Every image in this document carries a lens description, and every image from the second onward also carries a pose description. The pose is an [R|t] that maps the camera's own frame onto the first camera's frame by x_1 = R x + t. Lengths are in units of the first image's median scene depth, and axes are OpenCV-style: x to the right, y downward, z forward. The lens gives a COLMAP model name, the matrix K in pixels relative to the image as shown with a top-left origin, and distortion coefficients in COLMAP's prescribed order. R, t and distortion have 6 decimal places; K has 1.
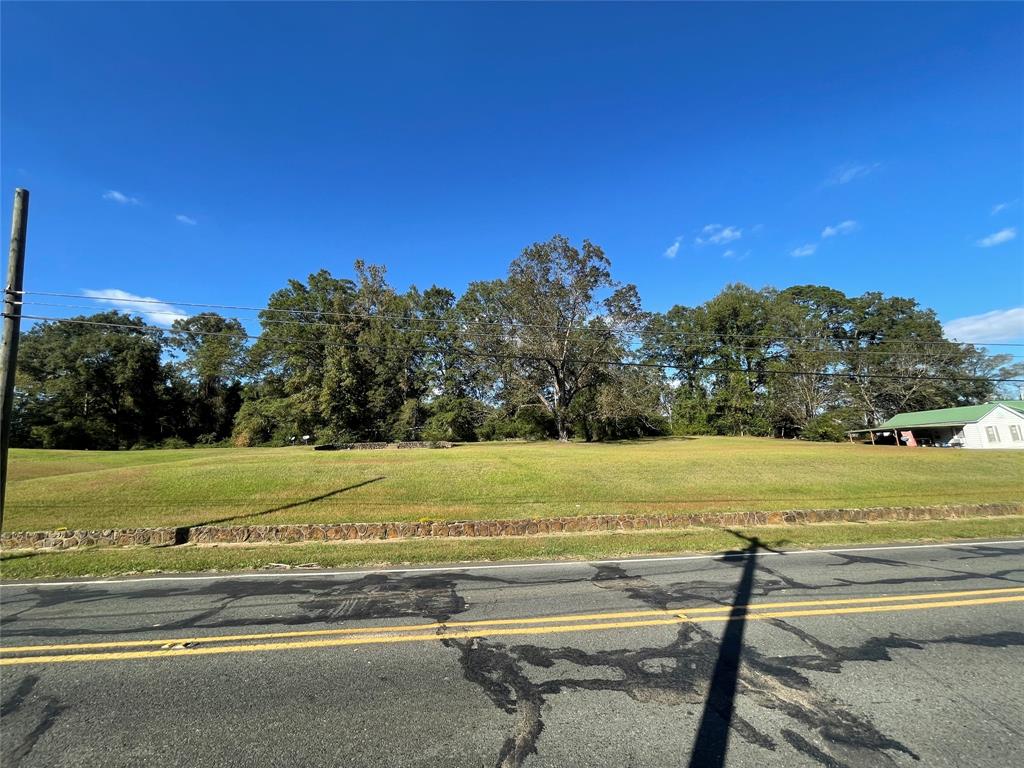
lens RADIAL K [[424.2, 0, 508.5], [0, 424.2, 384.0], [0, 0, 1]] dist [0.000482, 0.000003]
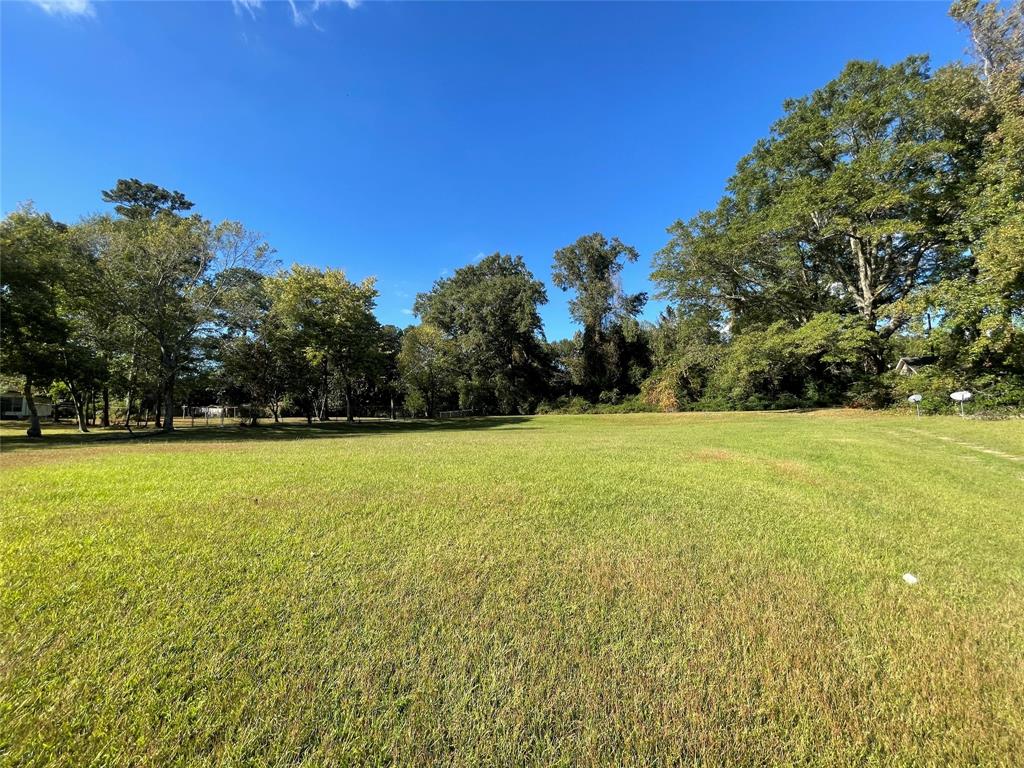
lens RADIAL K [[424.2, 0, 508.5], [0, 424.2, 384.0], [0, 0, 1]] dist [0.000482, 0.000003]
pose [[0.819798, -0.028849, -0.571926, -0.454371], [0.095004, 0.991742, 0.086153, 0.024302], [0.564717, -0.124964, 0.815769, 0.289707]]
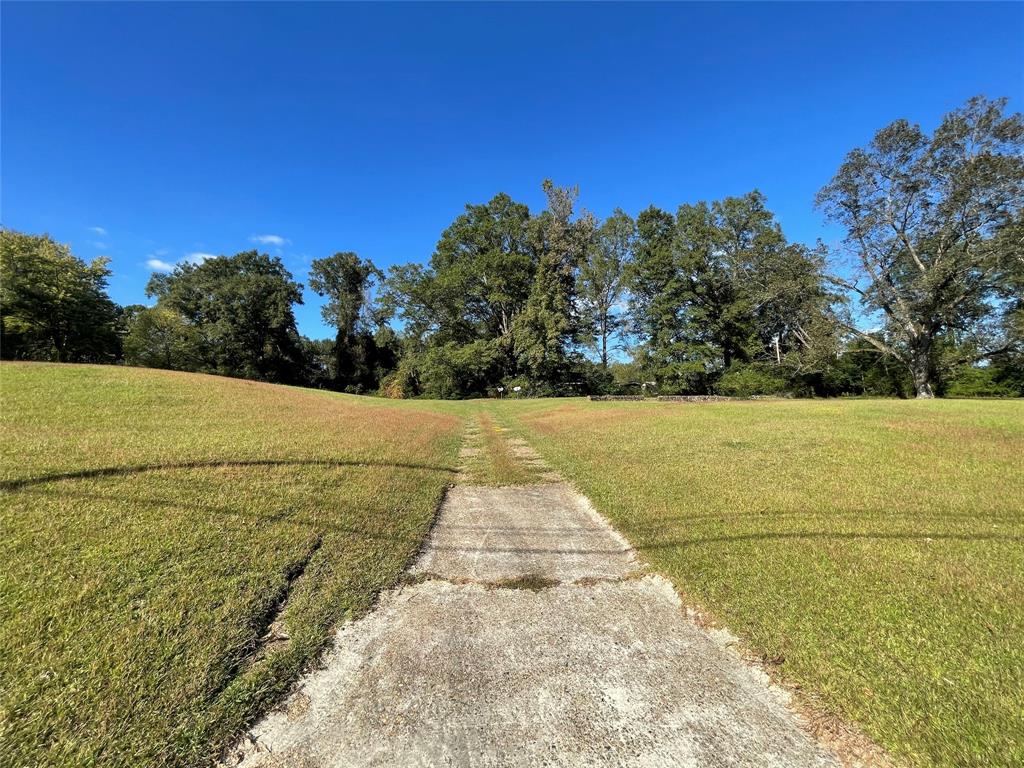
lens RADIAL K [[424.2, 0, 508.5], [0, 424.2, 384.0], [0, 0, 1]] dist [0.000482, 0.000003]
pose [[0.995419, 0.018499, -0.093801, -0.309529], [-0.009622, 0.995505, 0.094218, 0.027592], [0.095122, -0.092884, 0.991123, 0.118249]]
